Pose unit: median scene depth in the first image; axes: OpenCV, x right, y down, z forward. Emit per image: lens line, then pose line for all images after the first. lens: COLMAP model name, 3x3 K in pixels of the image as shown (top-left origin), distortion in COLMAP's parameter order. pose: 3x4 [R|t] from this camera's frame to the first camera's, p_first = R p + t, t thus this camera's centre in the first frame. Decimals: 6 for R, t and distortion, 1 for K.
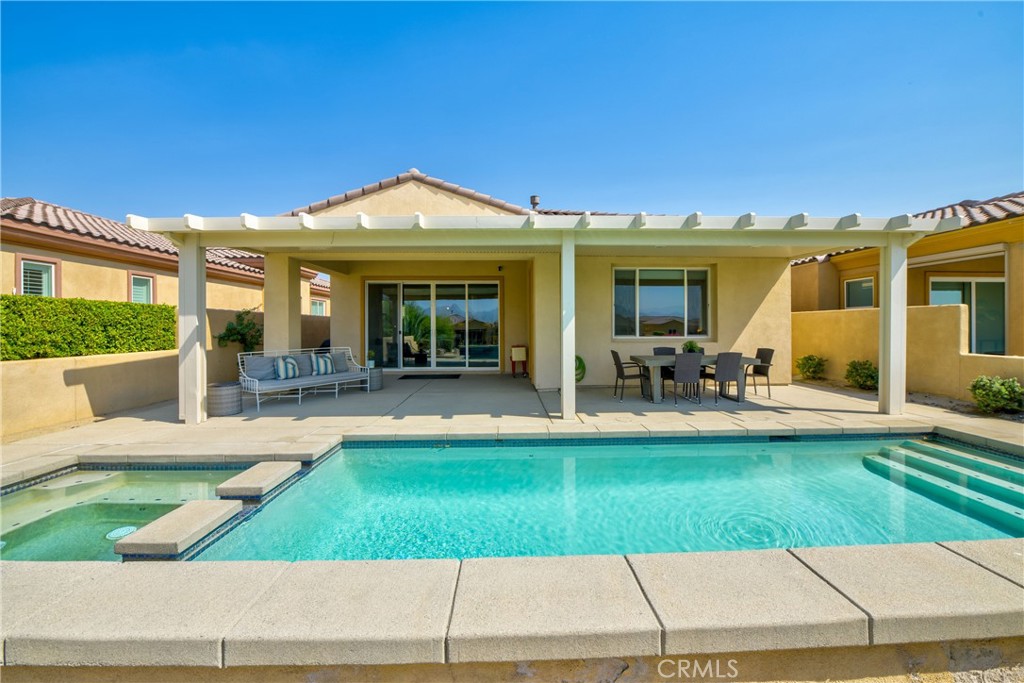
lens RADIAL K [[418.0, 0, 518.0], [0, 418.0, 326.8], [0, 0, 1]] dist [-0.016674, -0.000959]
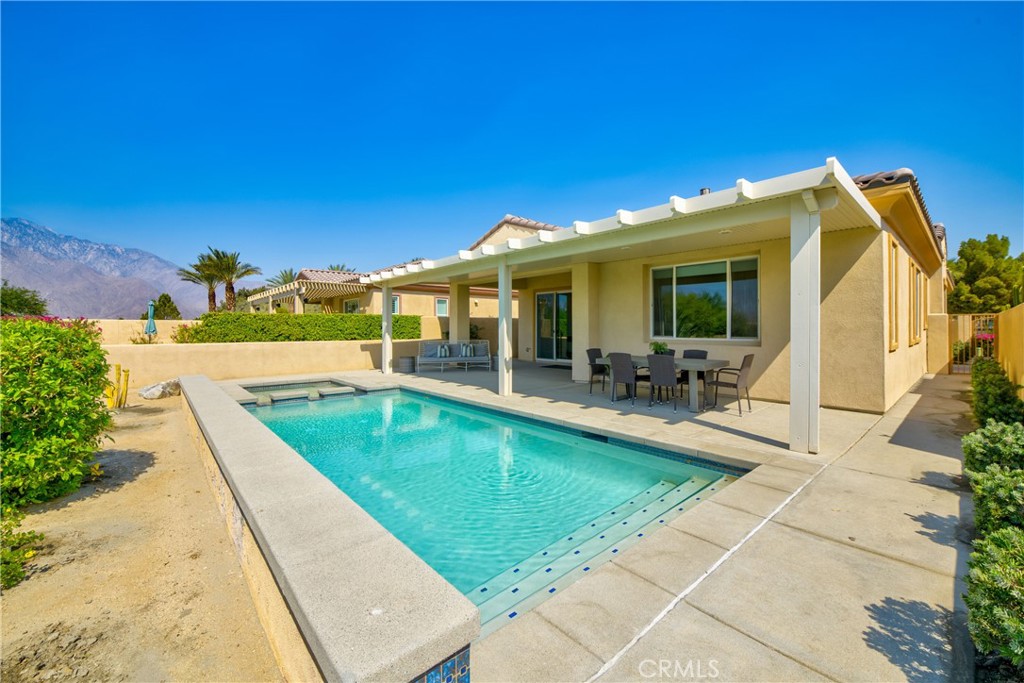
lens RADIAL K [[413.2, 0, 518.3], [0, 413.2, 332.2], [0, 0, 1]] dist [-0.012008, -0.003378]
pose [[0.648770, 0.011103, -0.760903, 0.828499], [-0.002075, 0.999916, 0.012822, -0.000719], [0.760982, -0.006740, 0.648738, 0.117826]]
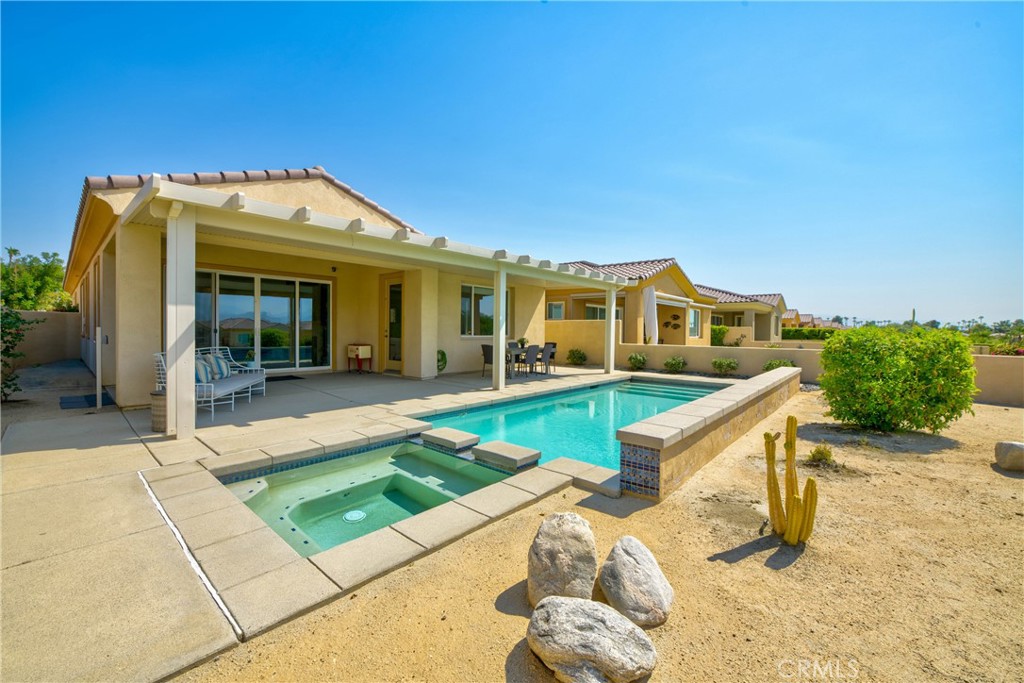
lens RADIAL K [[413.2, 0, 518.3], [0, 413.2, 332.2], [0, 0, 1]] dist [-0.012008, -0.003378]
pose [[0.672263, 0.009036, 0.740257, -0.649898], [-0.012306, 0.999924, -0.001031, 0.012331], [-0.740210, -0.008417, 0.672323, -0.018146]]
